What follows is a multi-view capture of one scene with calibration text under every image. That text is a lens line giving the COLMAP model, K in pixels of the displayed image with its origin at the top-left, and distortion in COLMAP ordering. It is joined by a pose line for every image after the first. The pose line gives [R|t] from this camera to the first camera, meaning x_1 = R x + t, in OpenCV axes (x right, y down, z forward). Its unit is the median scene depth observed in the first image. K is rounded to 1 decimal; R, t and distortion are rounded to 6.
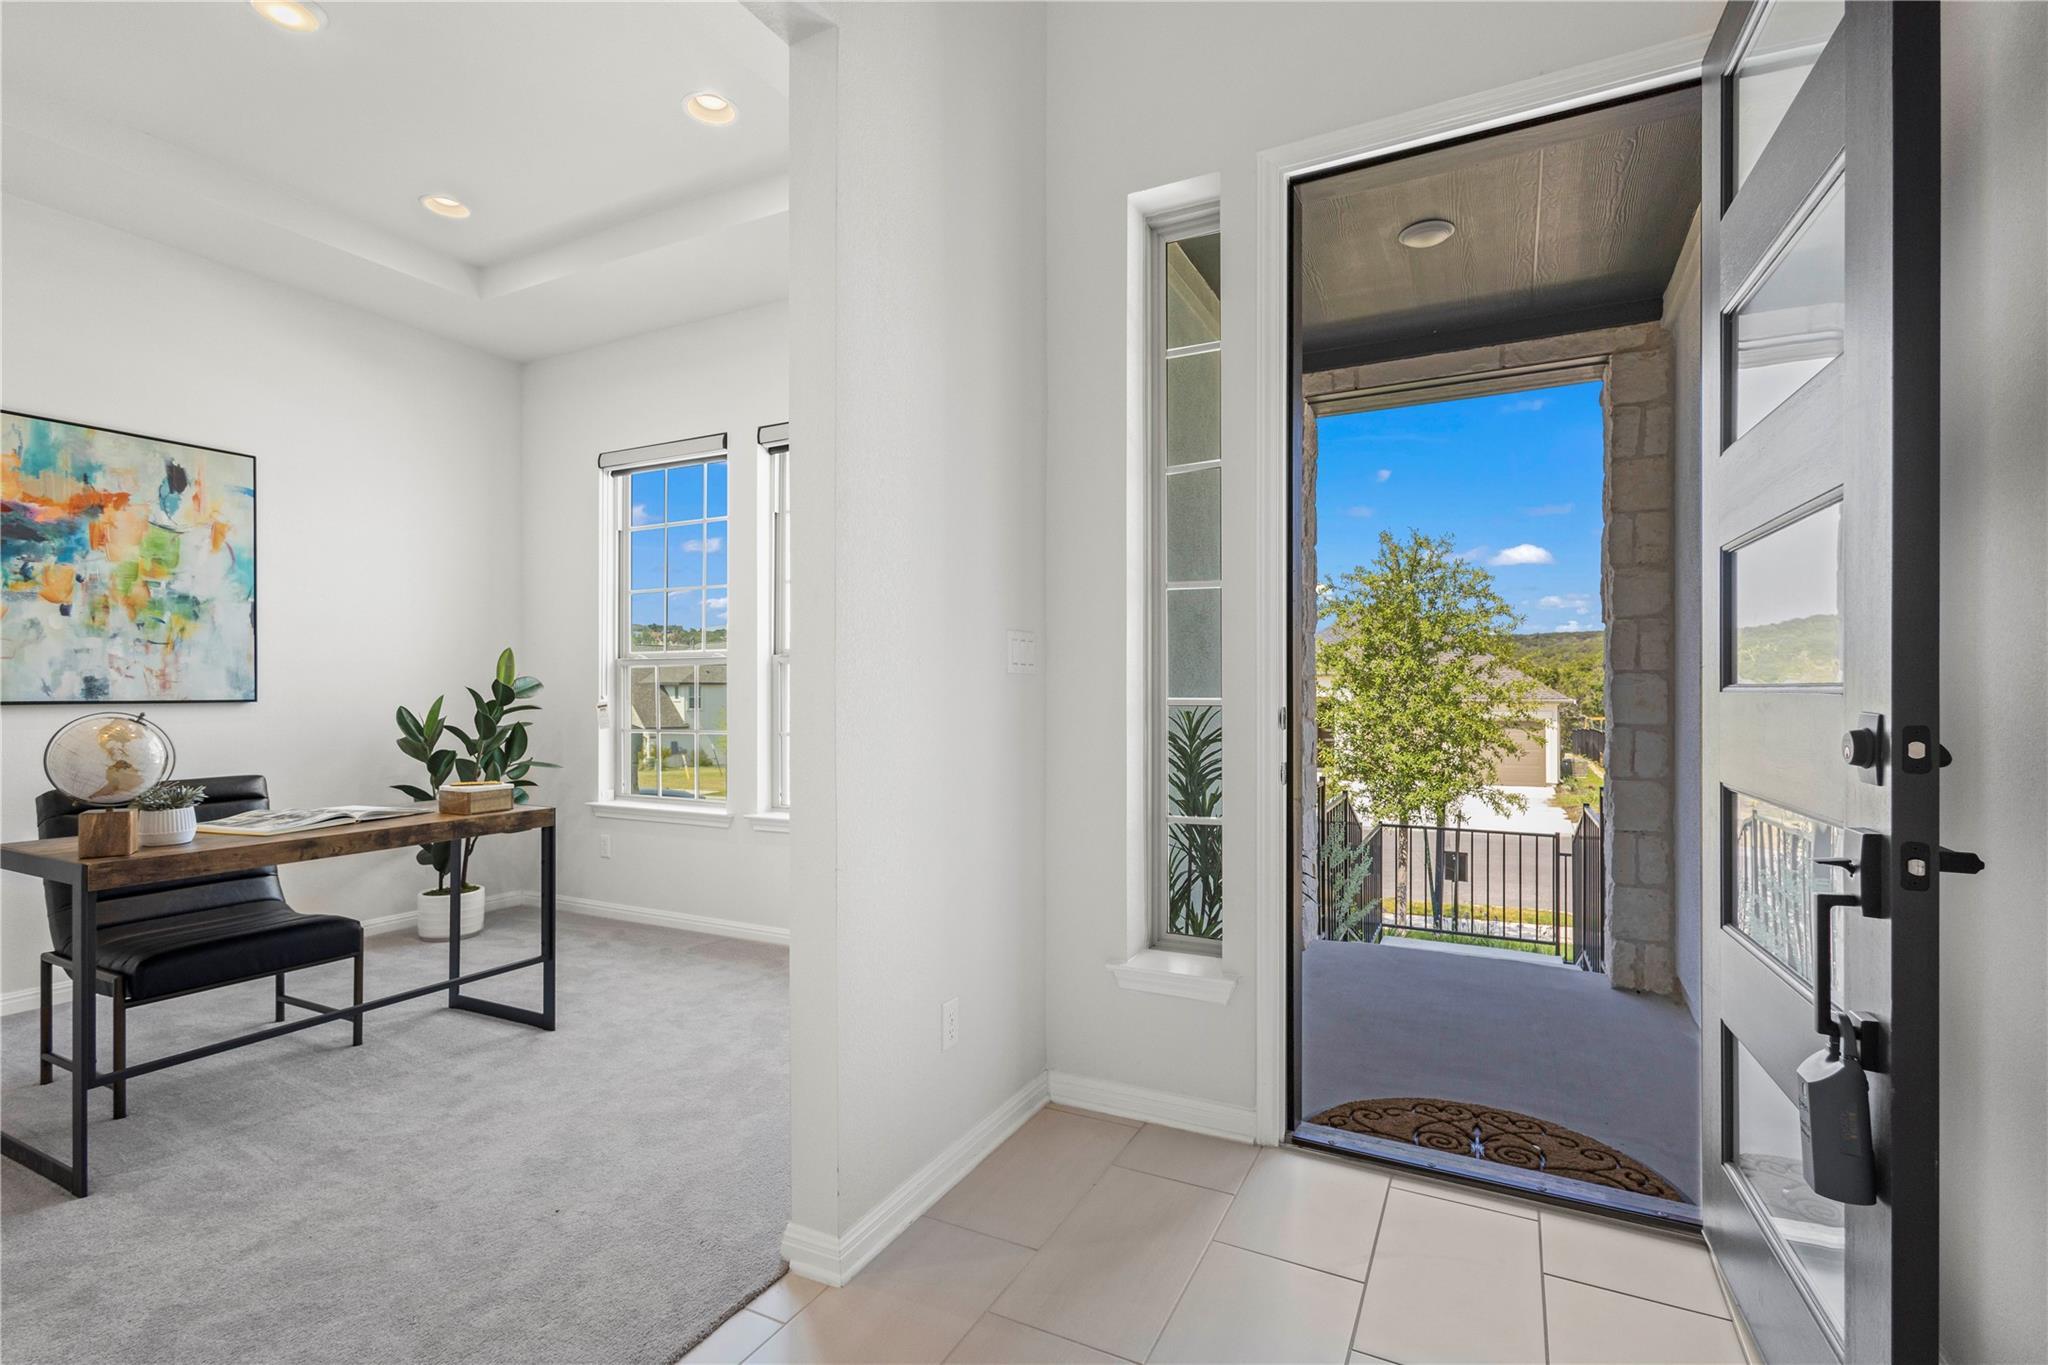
lens RADIAL K [[940.6, 0, 1028.1], [0, 940.6, 683.8], [0, 0, 1]] dist [0.010332, -0.003744]
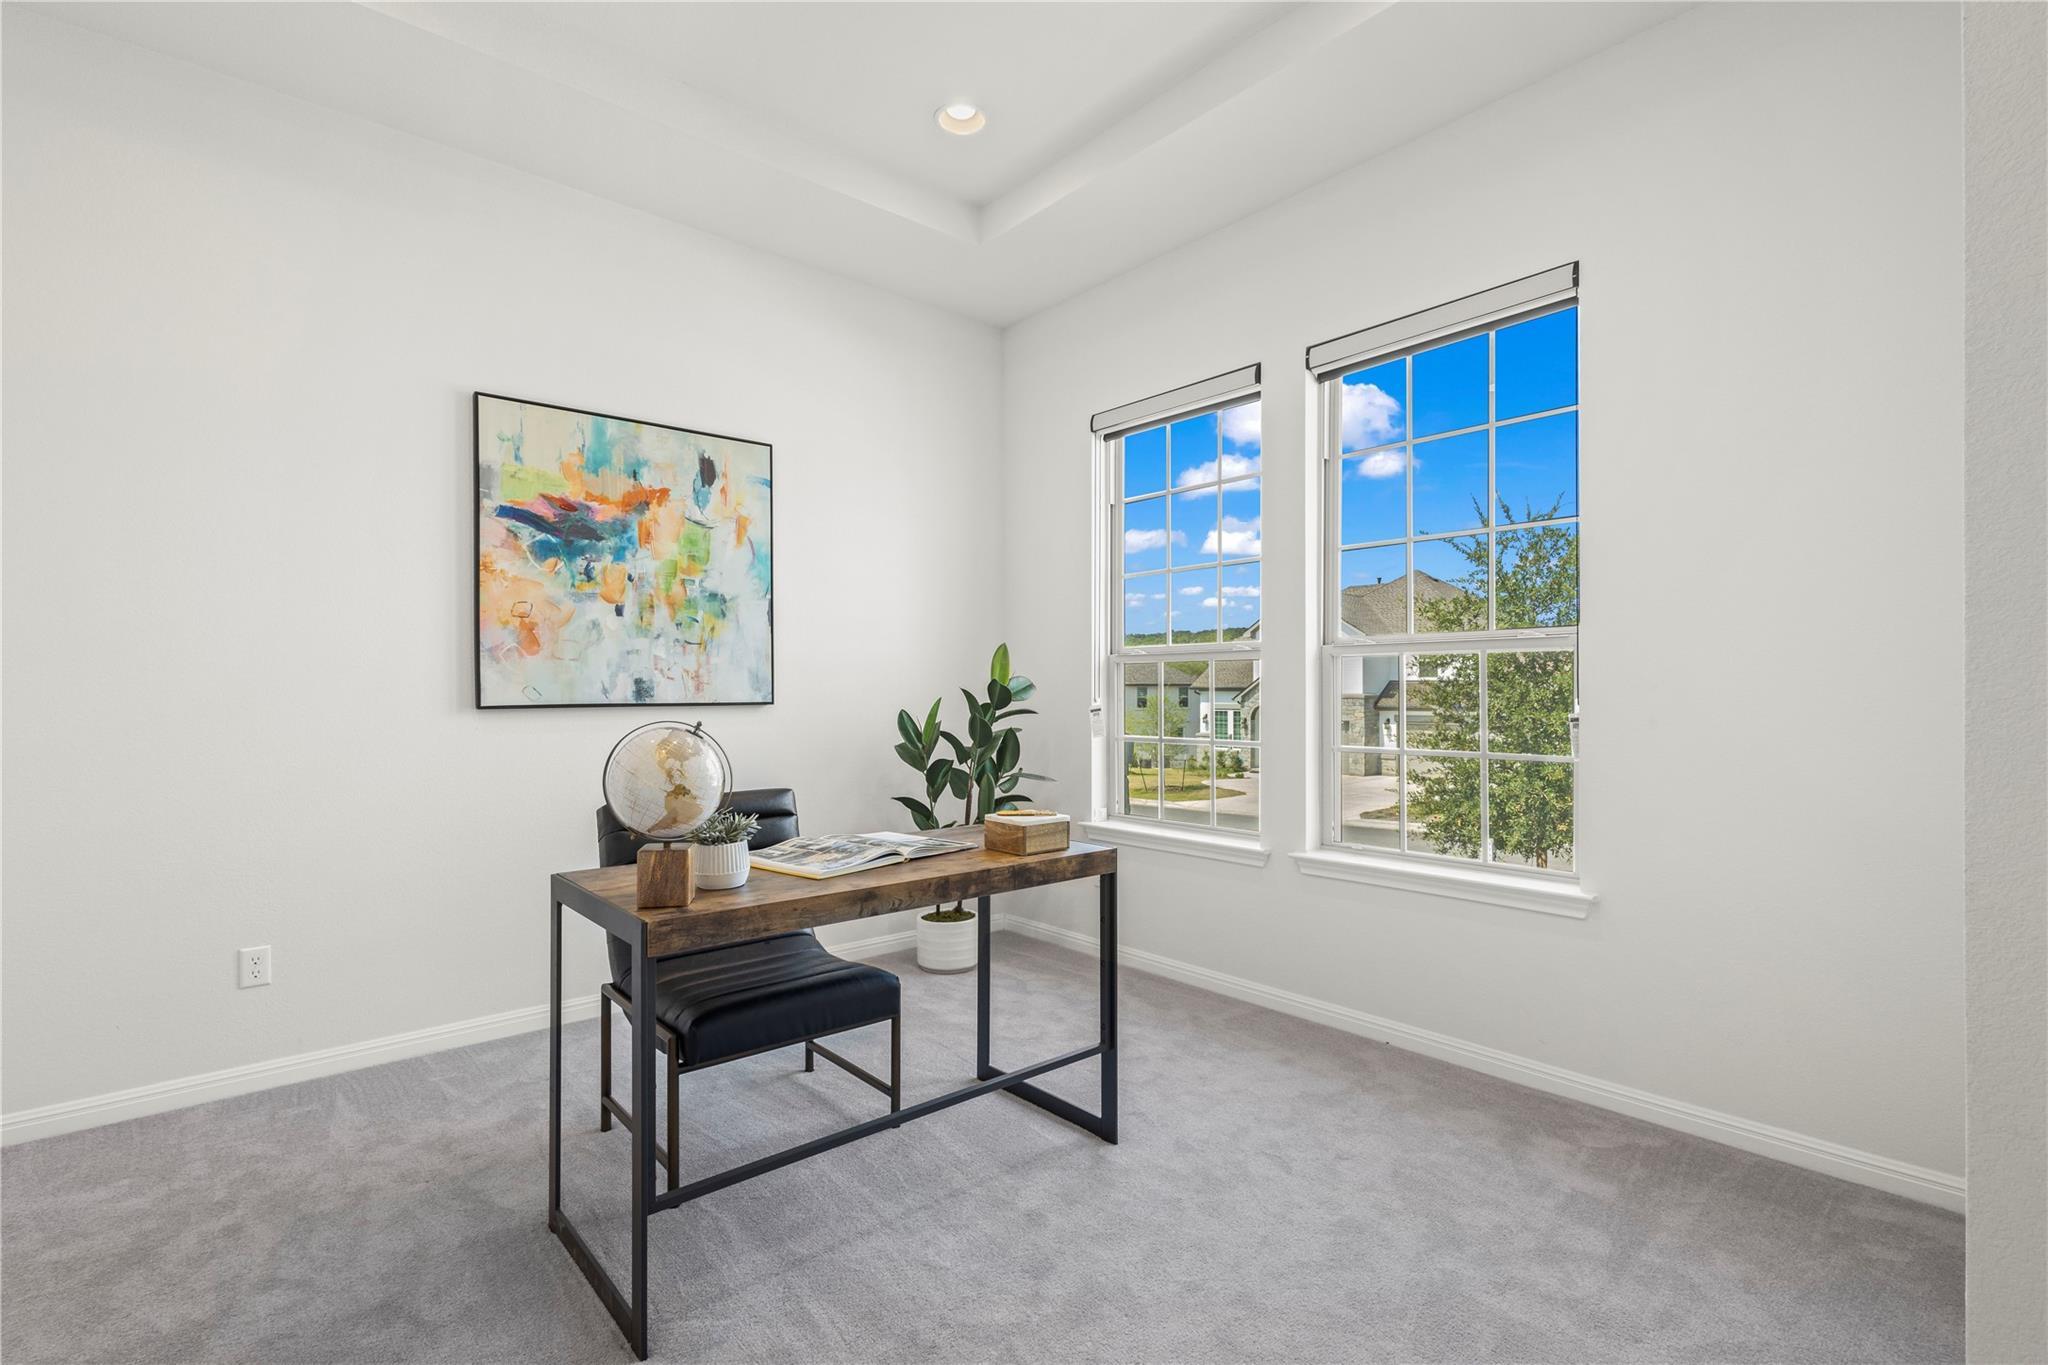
lens RADIAL K [[940.6, 0, 1028.0], [0, 940.6, 685.8], [0, 0, 1]] dist [0.010332, -0.003744]
pose [[0.928284, -0.003371, -0.371857, -0.270906], [0.003855, 0.999992, 0.000558, 0.000981], [0.371853, -0.001952, 0.928290, 0.260536]]
